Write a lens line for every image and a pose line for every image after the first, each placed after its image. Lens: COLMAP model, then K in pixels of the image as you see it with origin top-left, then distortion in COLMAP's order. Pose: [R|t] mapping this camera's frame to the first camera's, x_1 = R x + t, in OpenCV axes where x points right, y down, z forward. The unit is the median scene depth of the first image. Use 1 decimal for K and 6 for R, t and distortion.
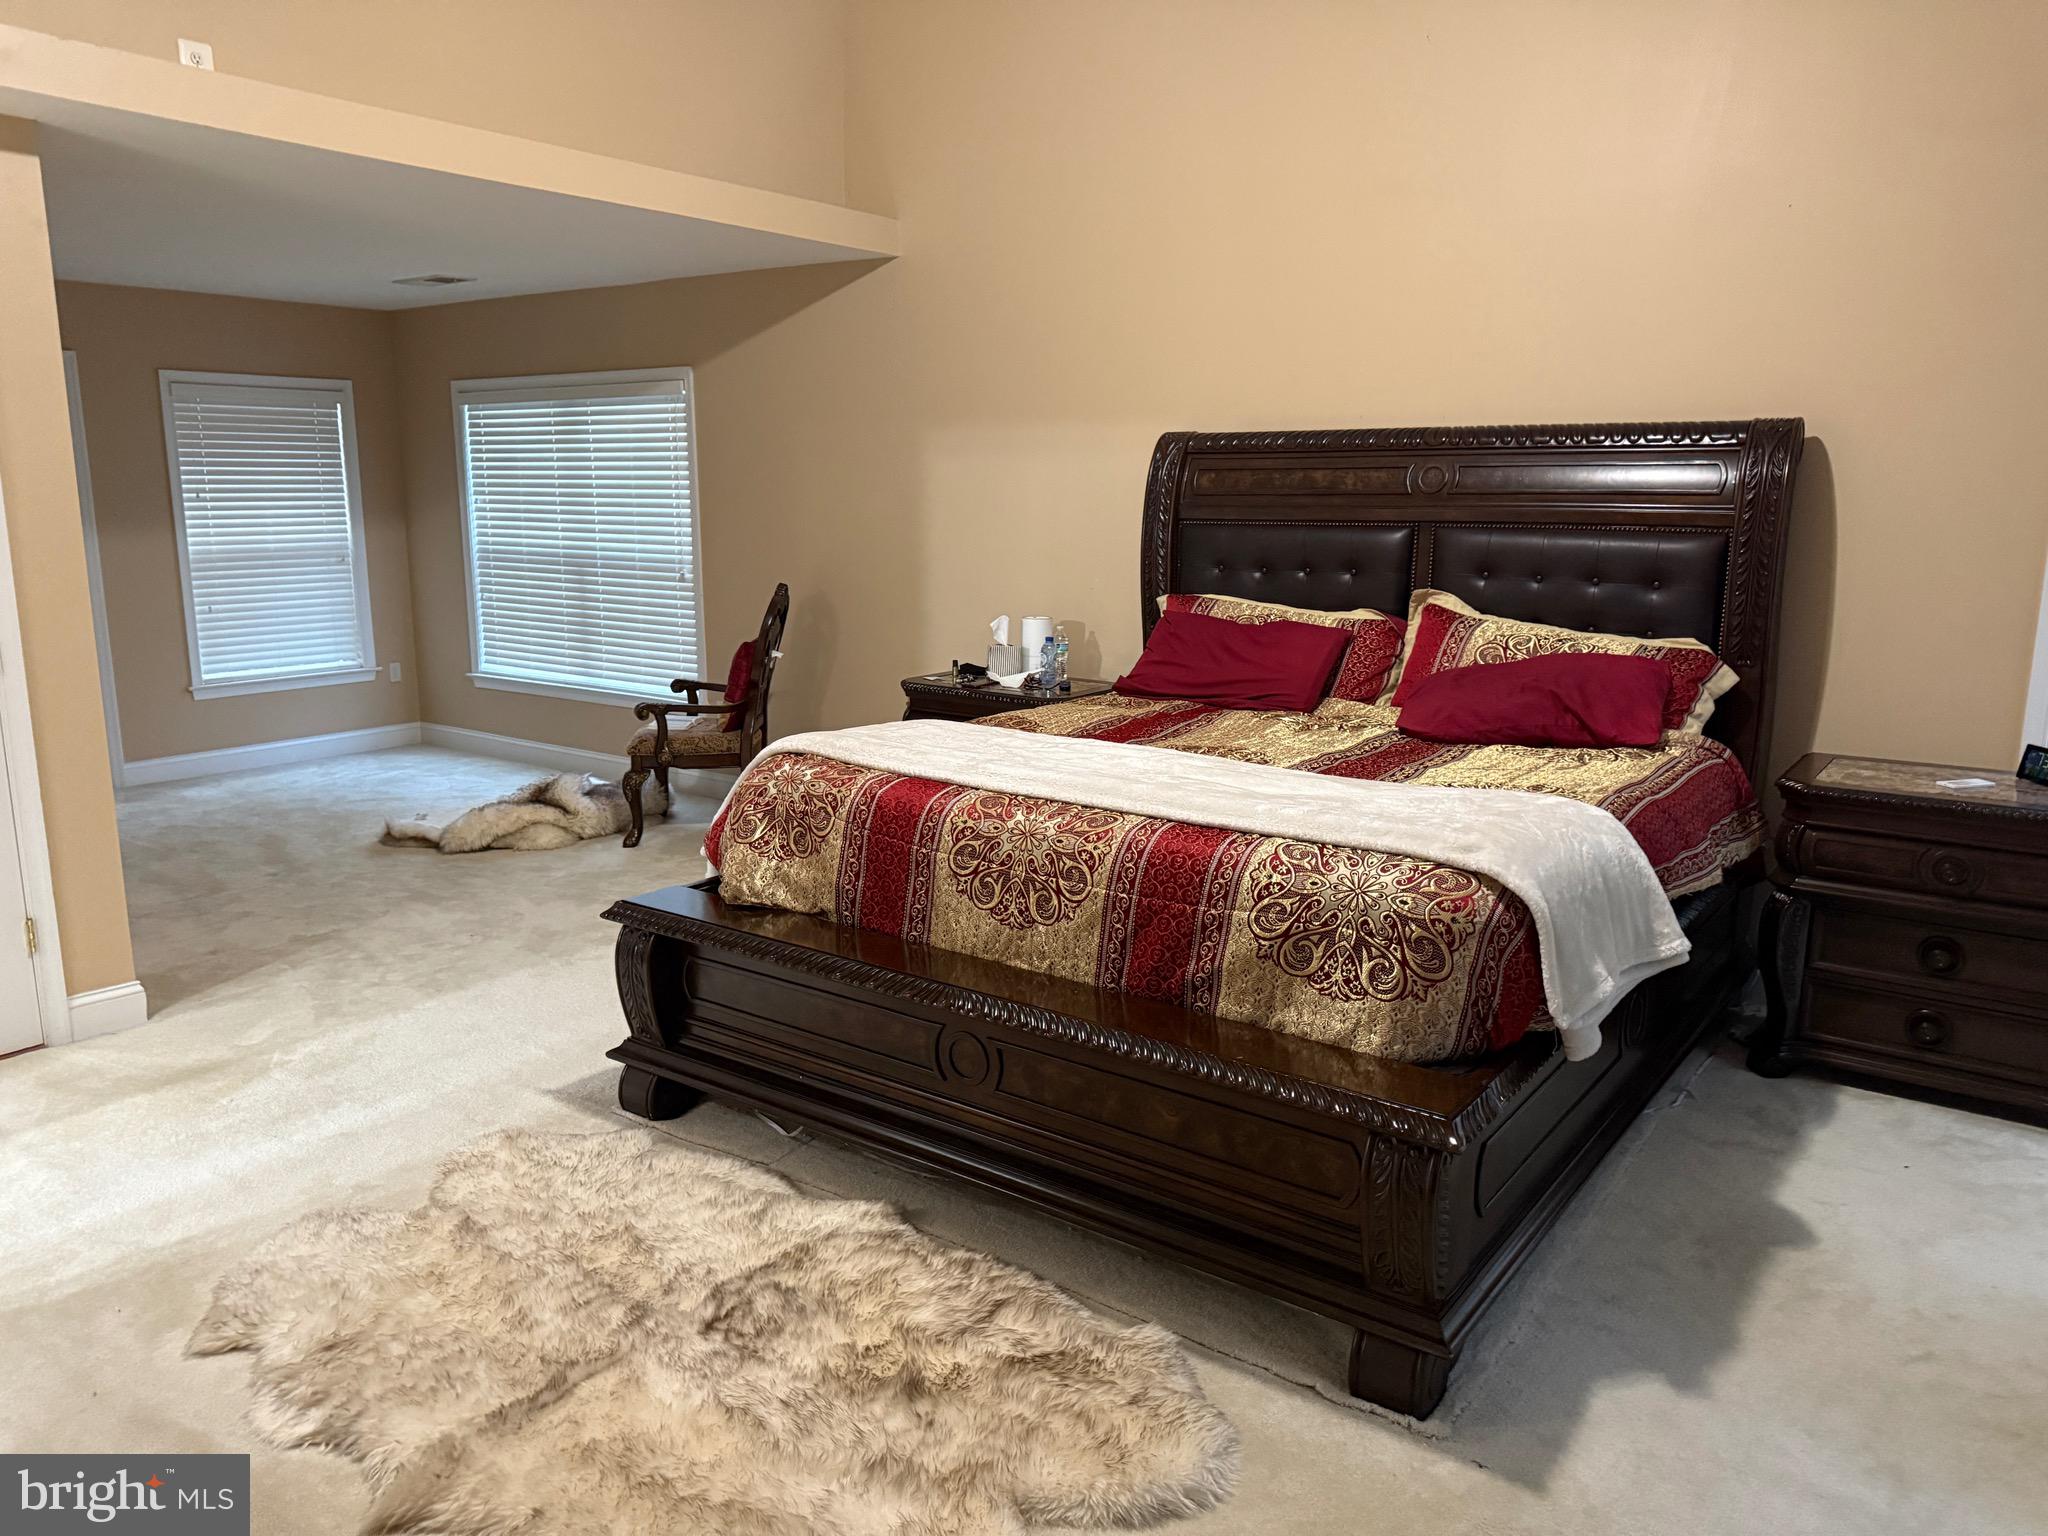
lens RADIAL K [[1427.8, 0, 1025.3], [0, 1427.8, 775.8], [0, 0, 1]] dist [0.087725, -0.159984]
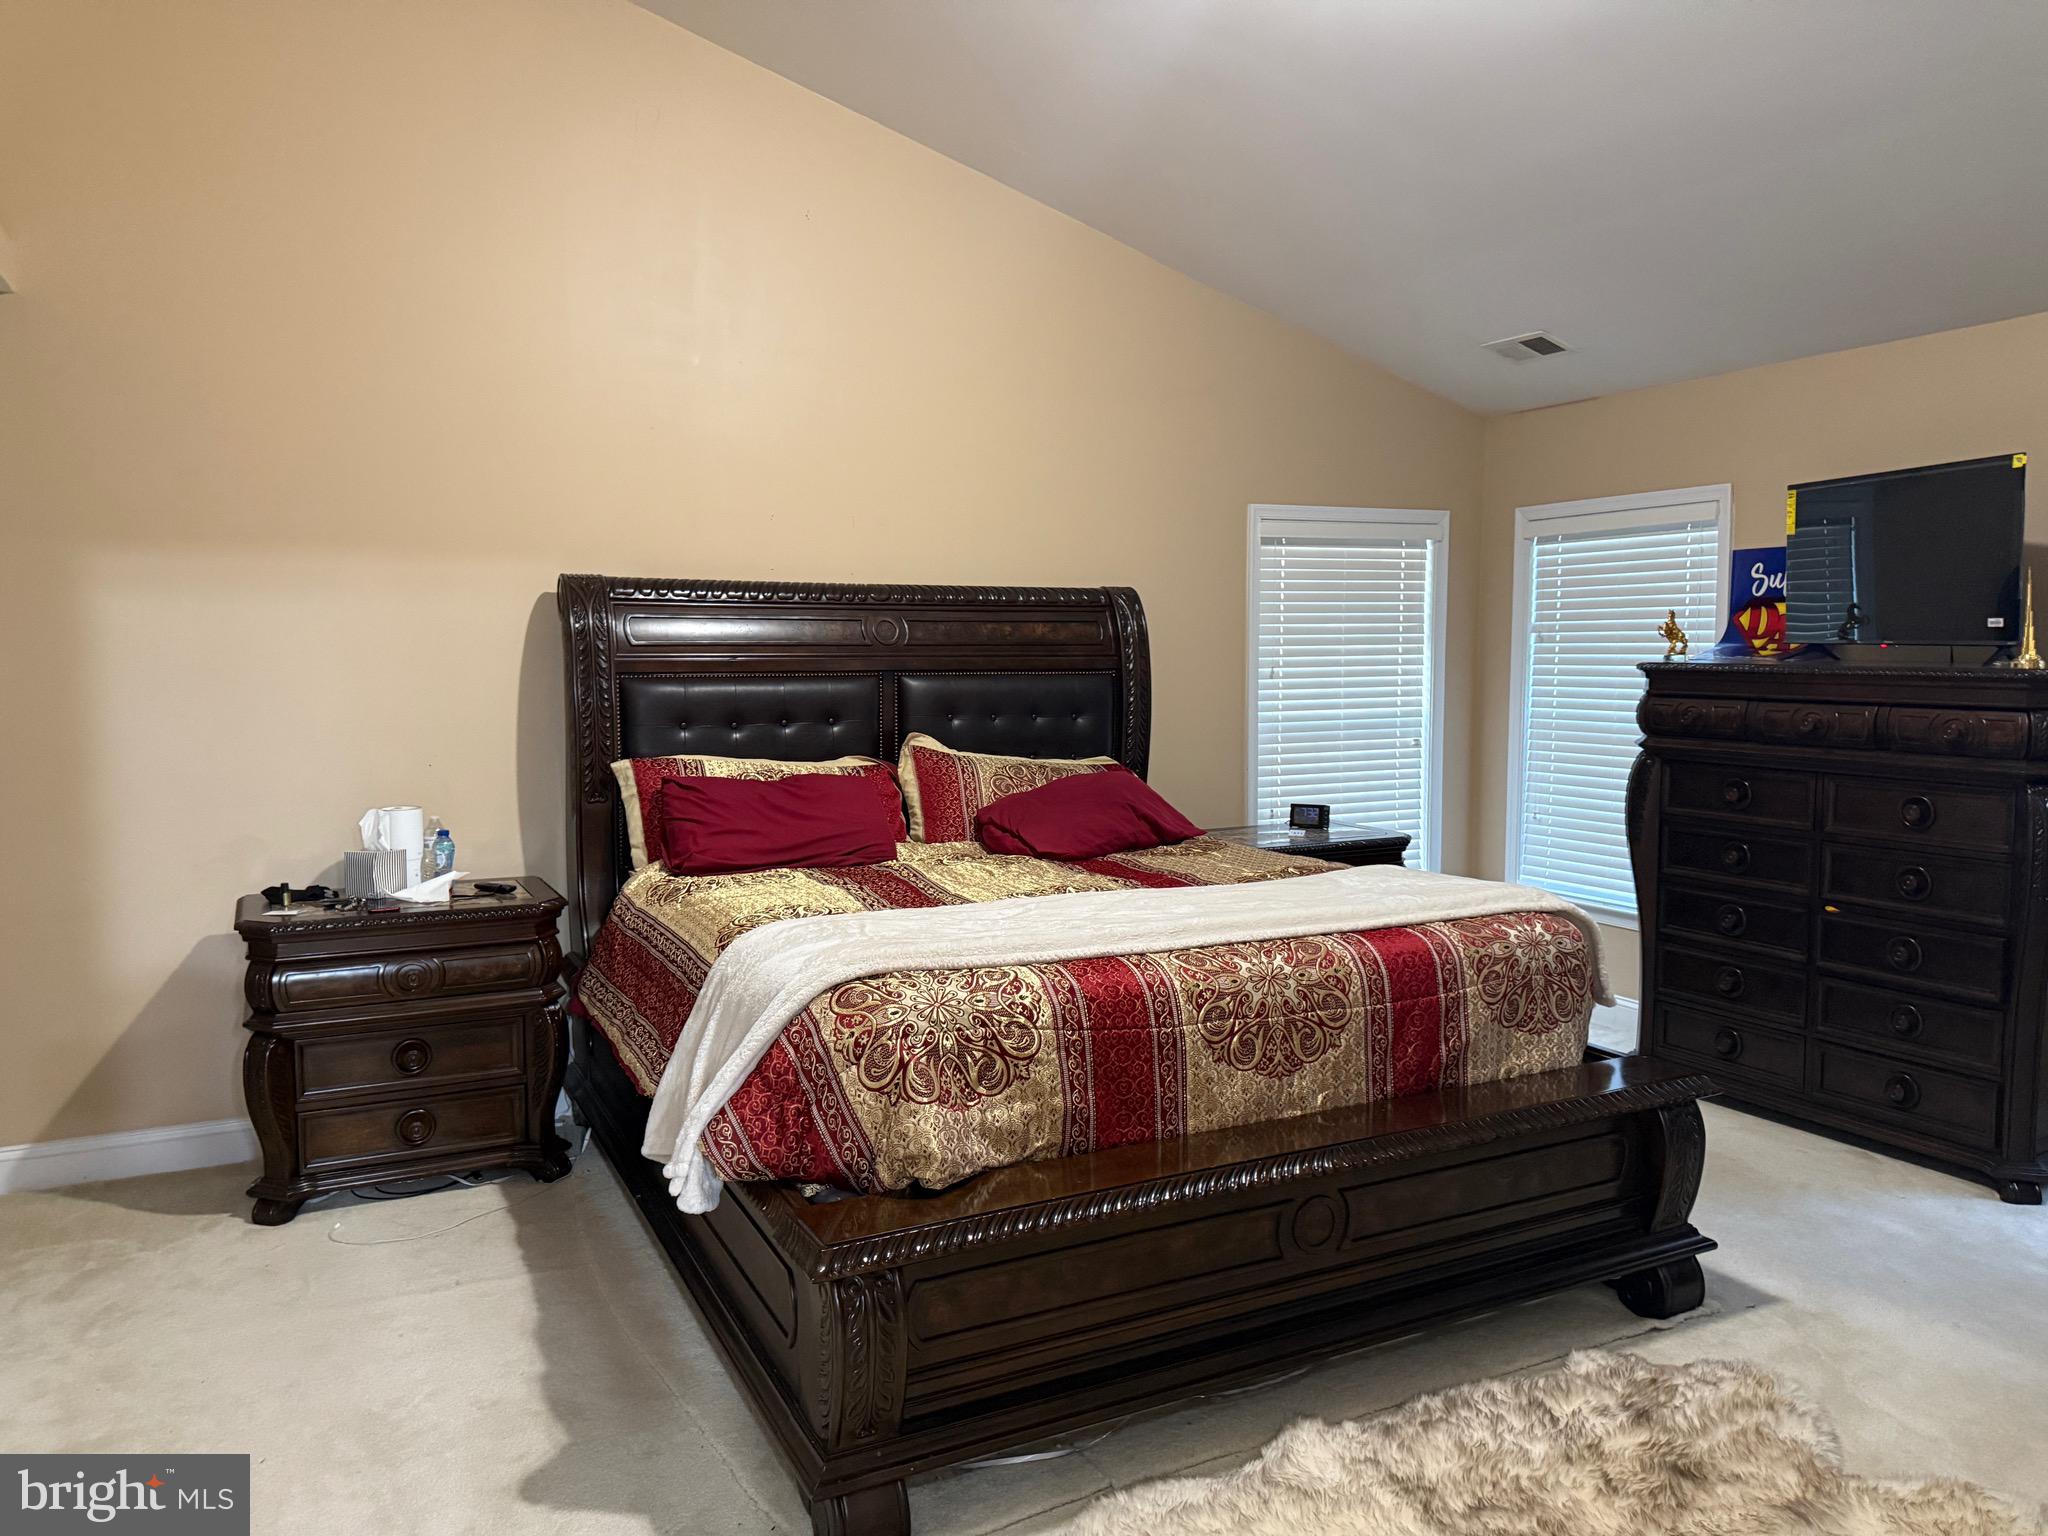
lens RADIAL K [[1437.8, 0, 1026.5], [0, 1437.8, 774.9], [0, 0, 1]] dist [0.211759, -0.432612]
pose [[0.460838, -0.090173, 0.882892, -0.394108], [0.183254, 0.983054, 0.004751, -0.055120], [-0.868359, 0.159604, 0.469553, 0.271087]]
